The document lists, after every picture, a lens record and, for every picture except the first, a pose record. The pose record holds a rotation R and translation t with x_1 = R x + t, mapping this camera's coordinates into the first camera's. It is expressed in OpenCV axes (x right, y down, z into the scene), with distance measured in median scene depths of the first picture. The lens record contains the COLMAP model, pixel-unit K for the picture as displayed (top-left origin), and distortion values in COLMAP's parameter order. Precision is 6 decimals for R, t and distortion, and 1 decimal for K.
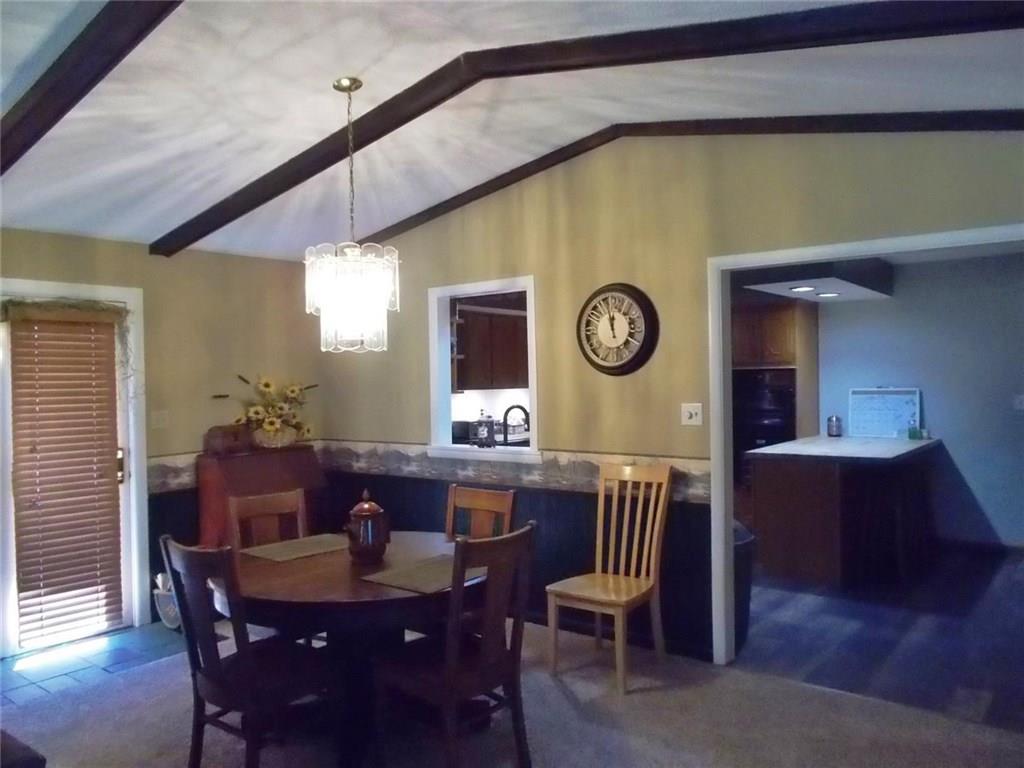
lens RADIAL K [[775.1, 0, 511.8], [0, 775.1, 389.0], [0, 0, 1]] dist [0.004605, 0.000820]
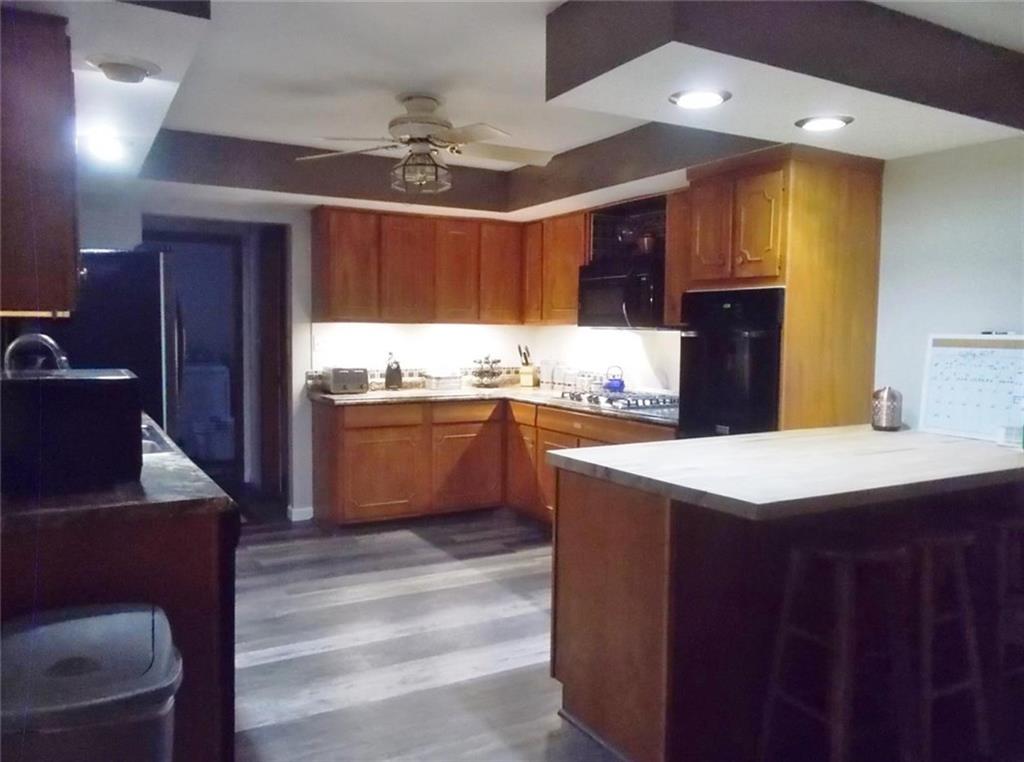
lens RADIAL K [[774.9, 0, 512.0], [0, 774.9, 381.0], [0, 0, 1]] dist [0.001348, 0.004625]
pose [[0.935713, 0.049641, -0.349253, 0.366375], [-0.028780, 0.997492, 0.064670, 0.004747], [0.351587, -0.050461, 0.934794, 0.456675]]
